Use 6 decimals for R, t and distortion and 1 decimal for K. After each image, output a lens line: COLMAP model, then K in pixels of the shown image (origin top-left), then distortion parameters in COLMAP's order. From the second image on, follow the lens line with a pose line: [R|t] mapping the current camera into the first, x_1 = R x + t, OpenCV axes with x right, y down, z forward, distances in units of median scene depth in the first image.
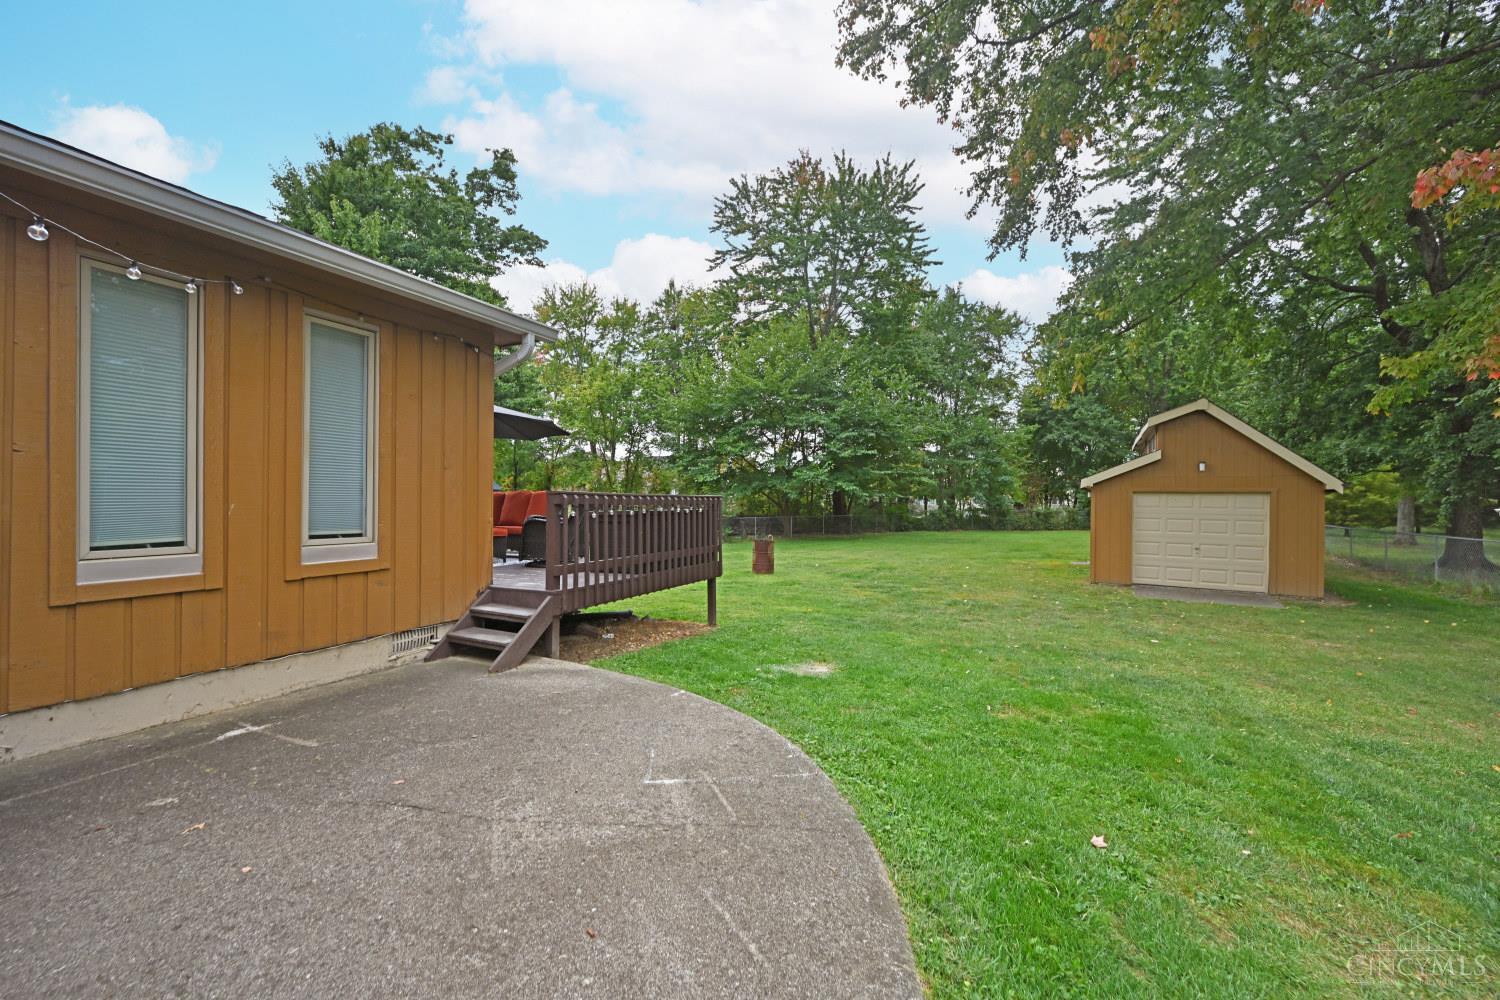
lens RADIAL K [[589.3, 0, 750.1], [0, 589.3, 505.7], [0, 0, 1]] dist [-0.000454, -0.000155]
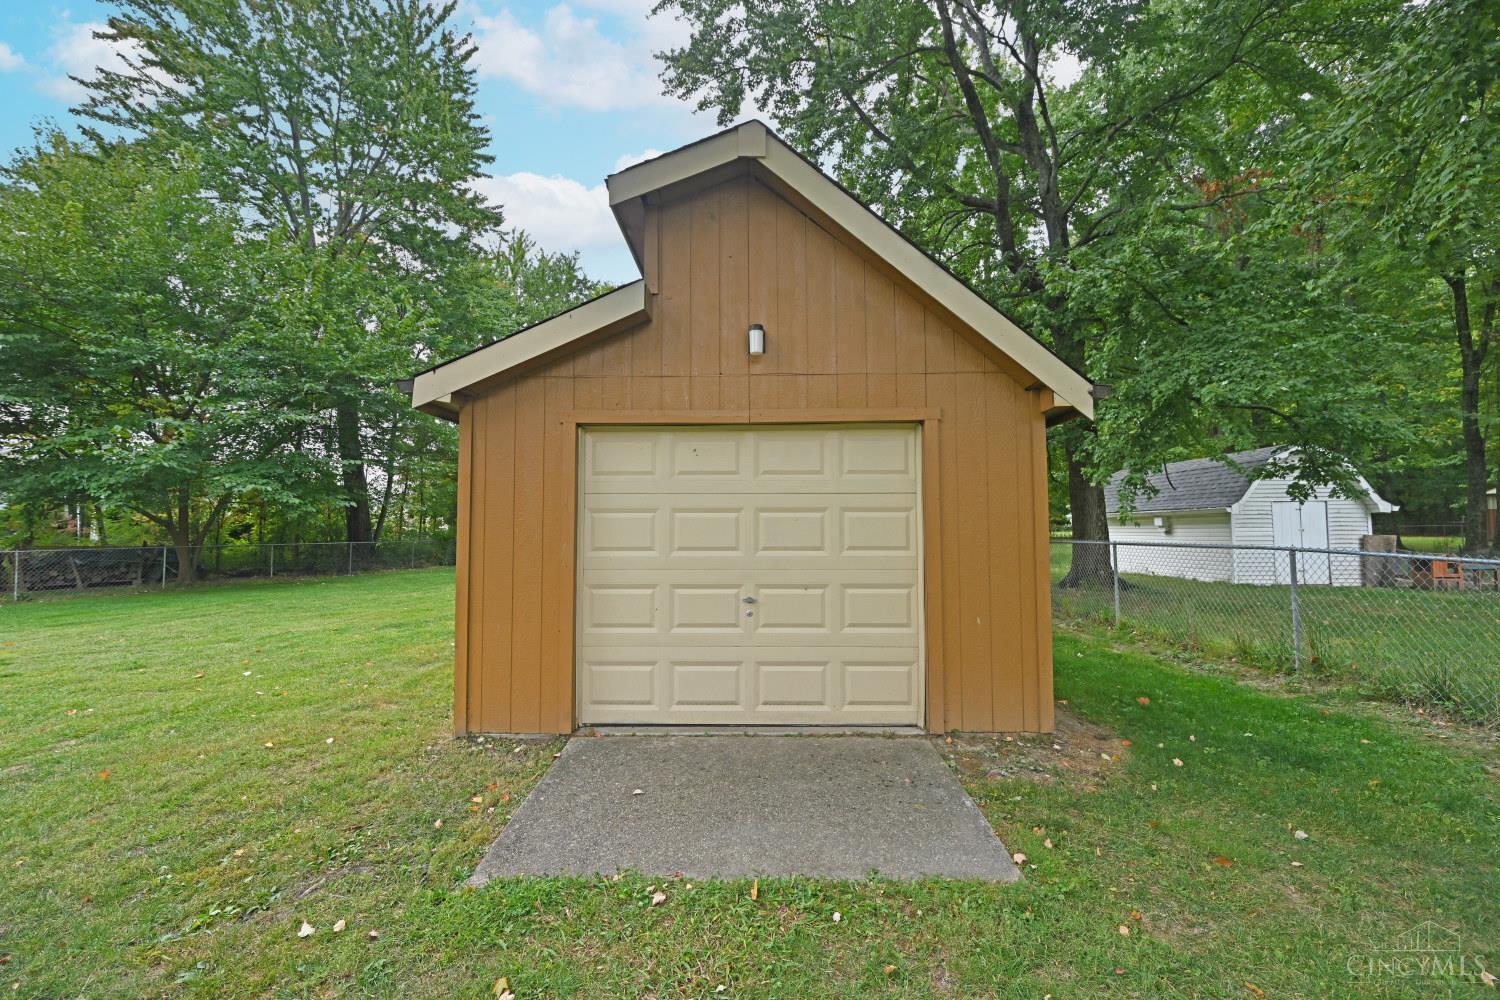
lens RADIAL K [[589.3, 0, 751.0], [0, 589.3, 505.2], [0, 0, 1]] dist [-0.000454, -0.000155]
pose [[0.868696, 0.004176, 0.495327, 0.194067], [0.019983, 0.998855, -0.043468, 0.011271], [-0.494942, 0.047658, 0.867618, 0.233093]]
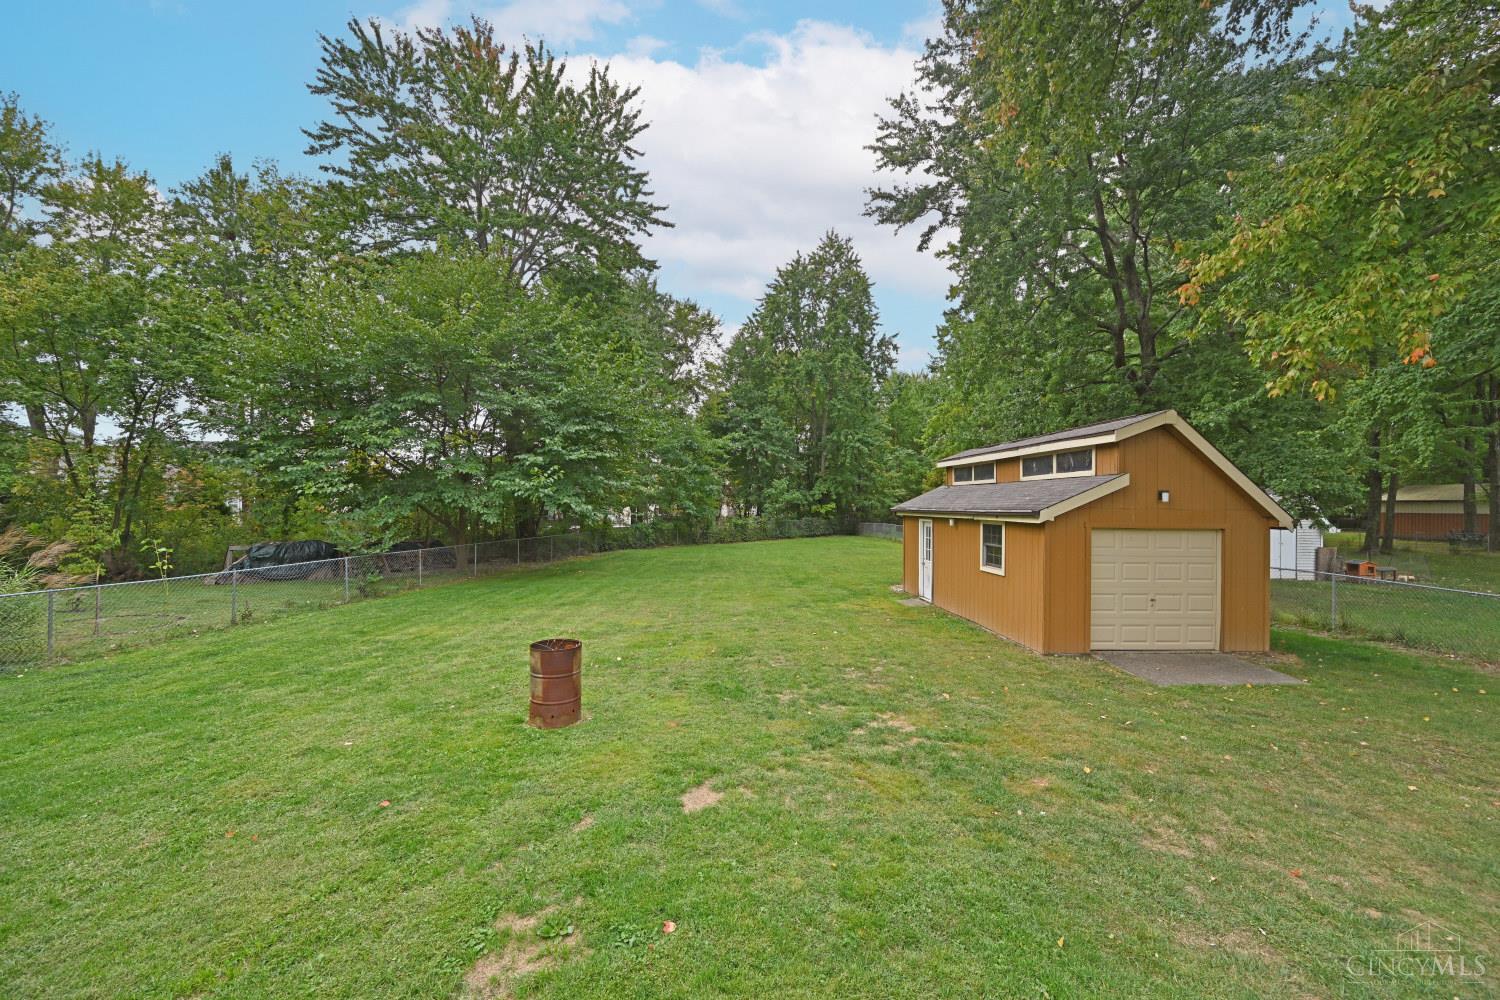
lens RADIAL K [[589.3, 0, 748.9], [0, 589.3, 505.3], [0, 0, 1]] dist [-0.000454, -0.000155]
pose [[0.820242, -0.002239, 0.572012, -0.044526], [0.003886, 0.999991, -0.001658, -0.017893], [-0.572003, 0.003583, 0.820244, 0.214702]]
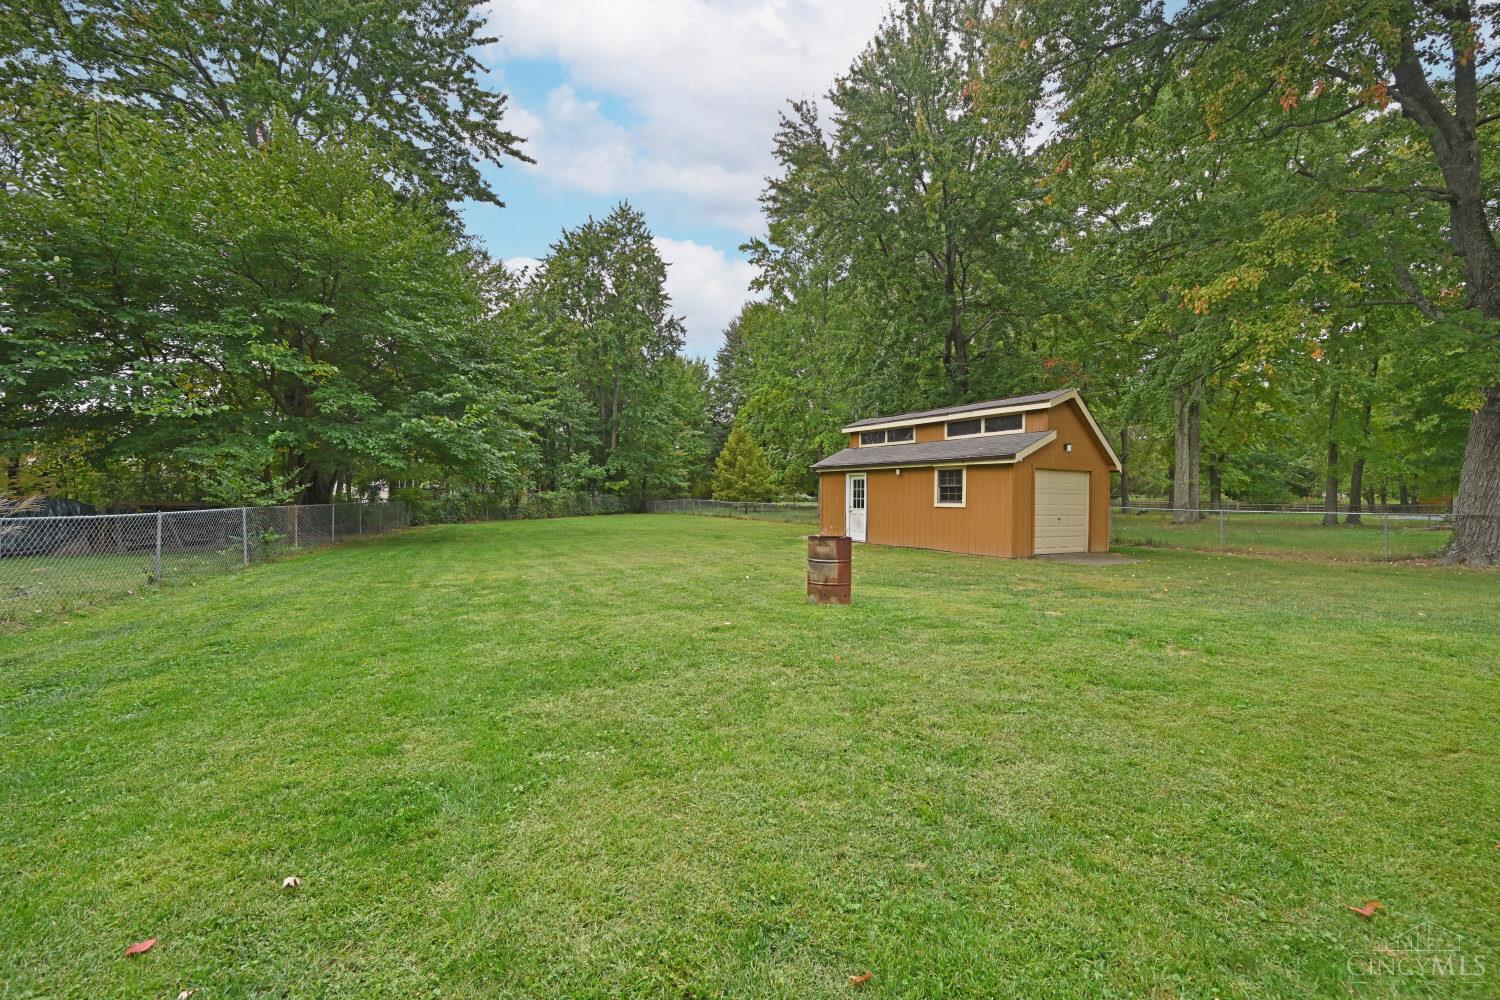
lens RADIAL K [[589.3, 0, 780.0], [0, 589.3, 498.2], [0, 0, 1]] dist [-0.000454, -0.000155]
pose [[0.468637, -0.013930, 0.883281, -0.166246], [0.001723, 0.999888, 0.014854, 0.004457], [-0.883389, -0.005439, 0.468609, 0.306126]]
